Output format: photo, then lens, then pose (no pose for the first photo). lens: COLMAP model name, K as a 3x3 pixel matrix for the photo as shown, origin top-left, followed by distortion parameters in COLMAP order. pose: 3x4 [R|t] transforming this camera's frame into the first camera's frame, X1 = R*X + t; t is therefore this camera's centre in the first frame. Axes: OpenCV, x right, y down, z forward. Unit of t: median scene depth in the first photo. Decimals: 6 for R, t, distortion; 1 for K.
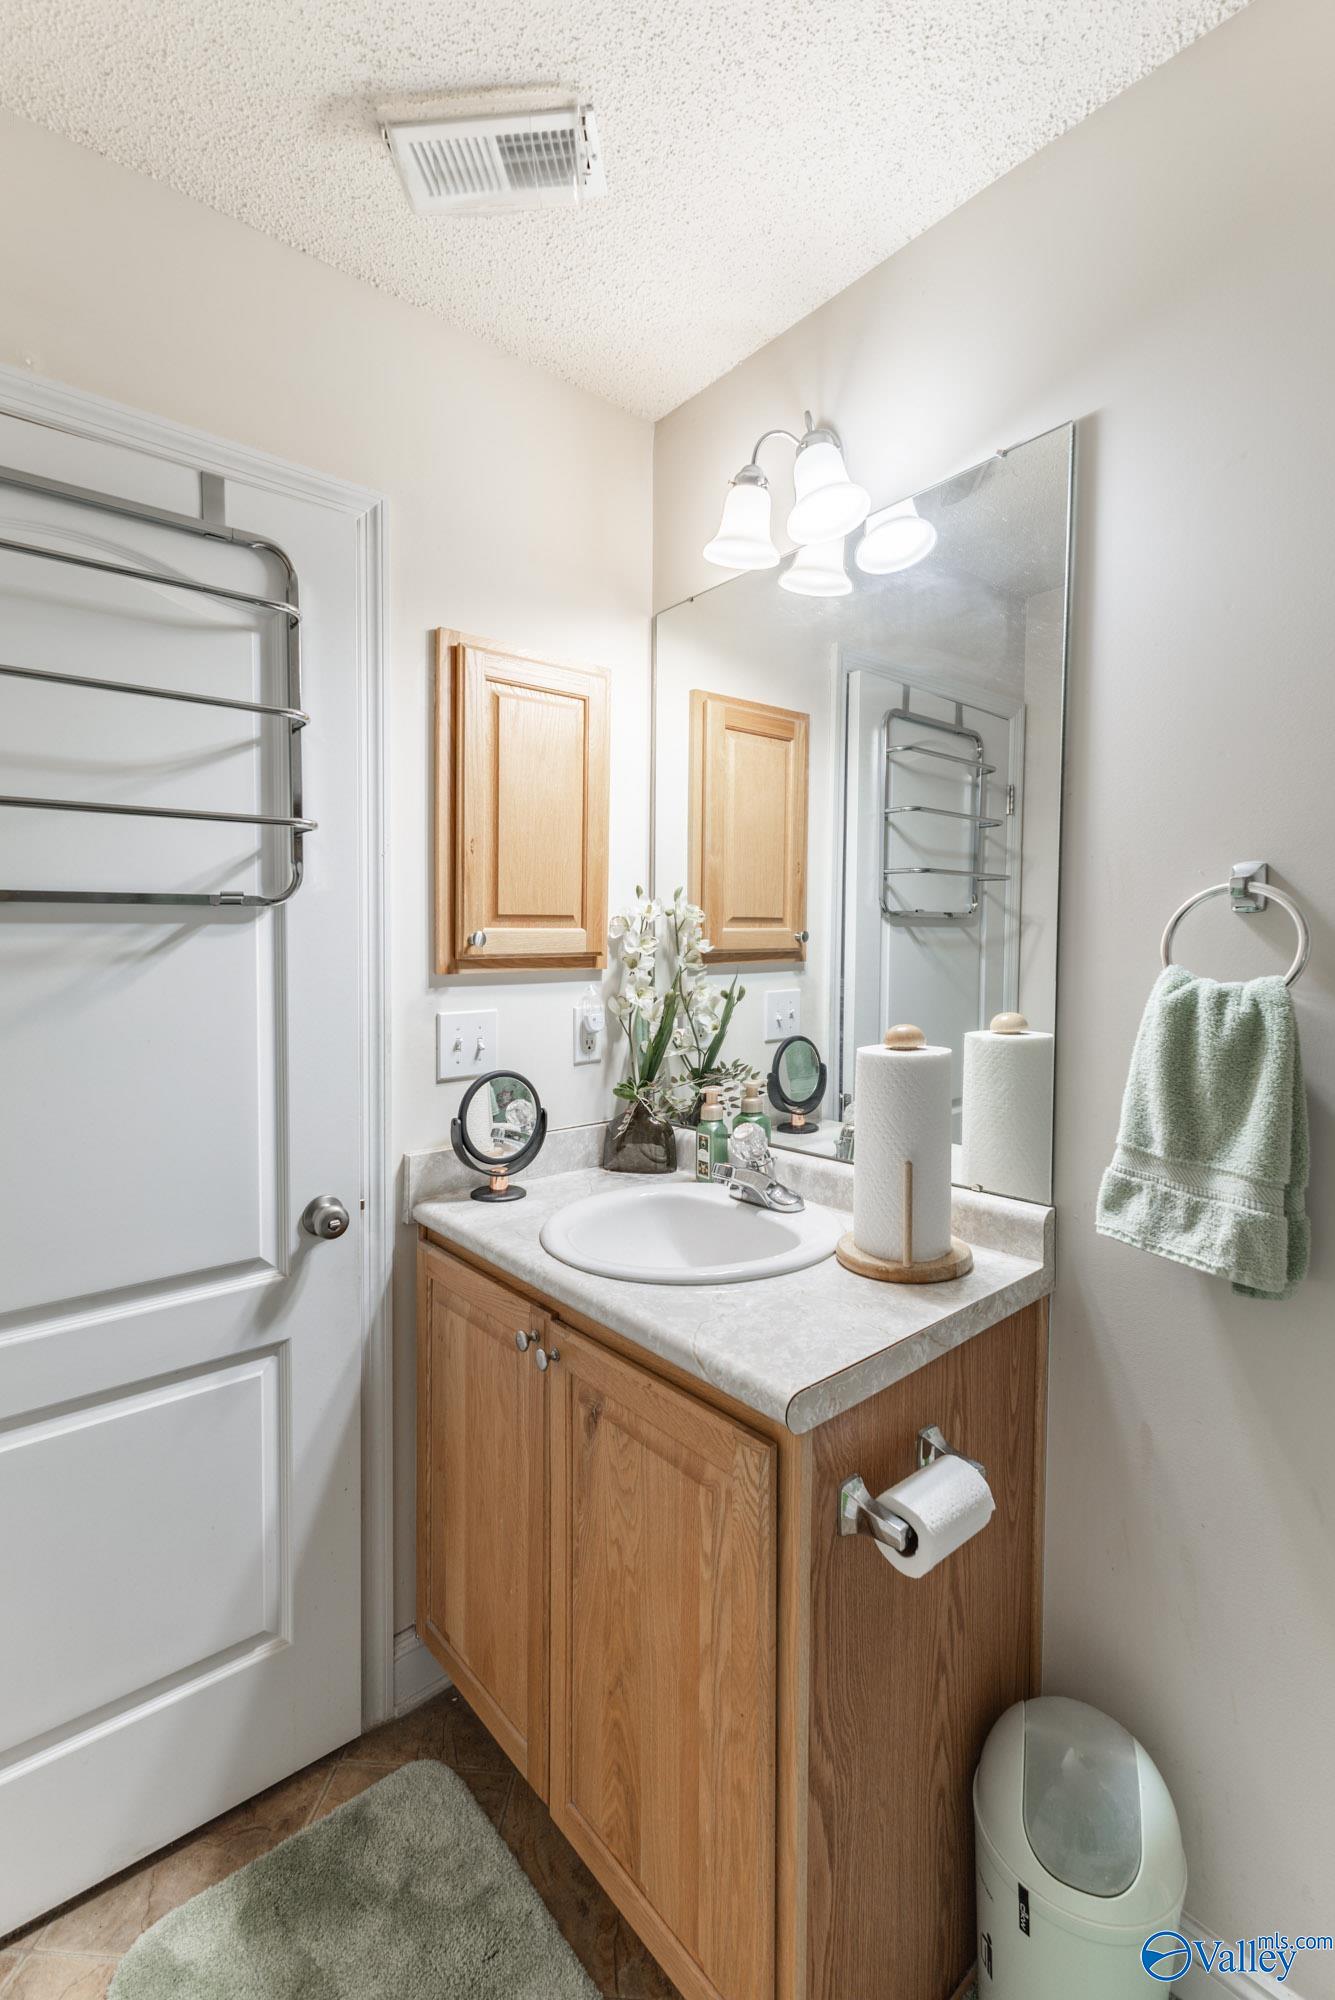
lens RADIAL K [[886.2, 0, 667.5], [0, 886.2, 1000.0], [0, 0, 1]] dist [0.000011, 0.000007]
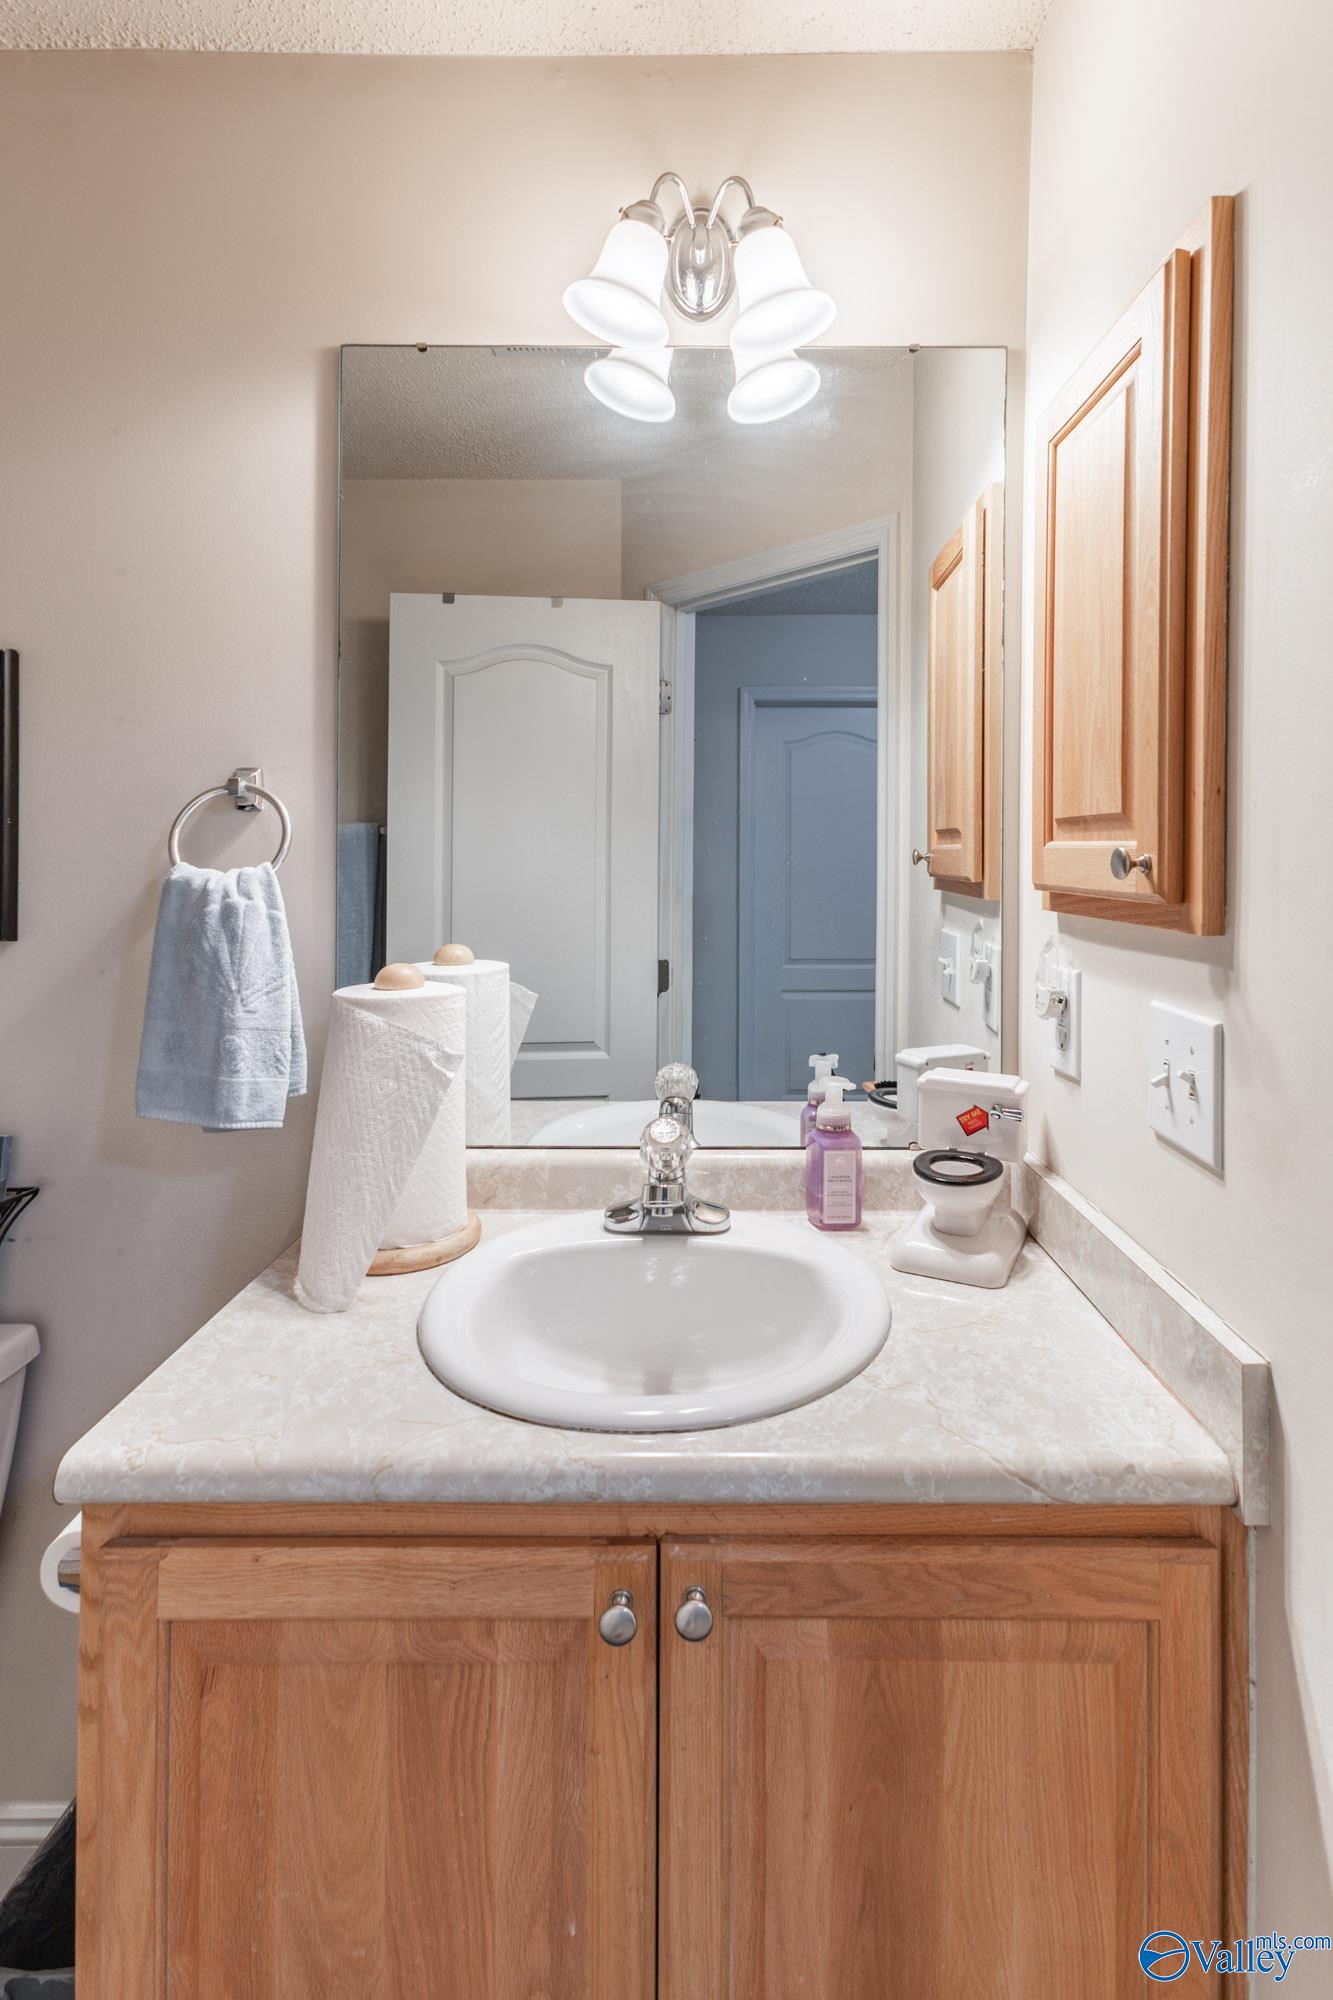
lens RADIAL K [[939.7, 0, 671.6], [0, 939.7, 928.1], [0, 0, 1]] dist [0.000458, 0.000040]
pose [[0.639329, -0.065391, 0.766148, -0.550411], [0.037415, 0.997843, 0.053945, -0.075033], [-0.768023, -0.005823, 0.640396, 0.564178]]
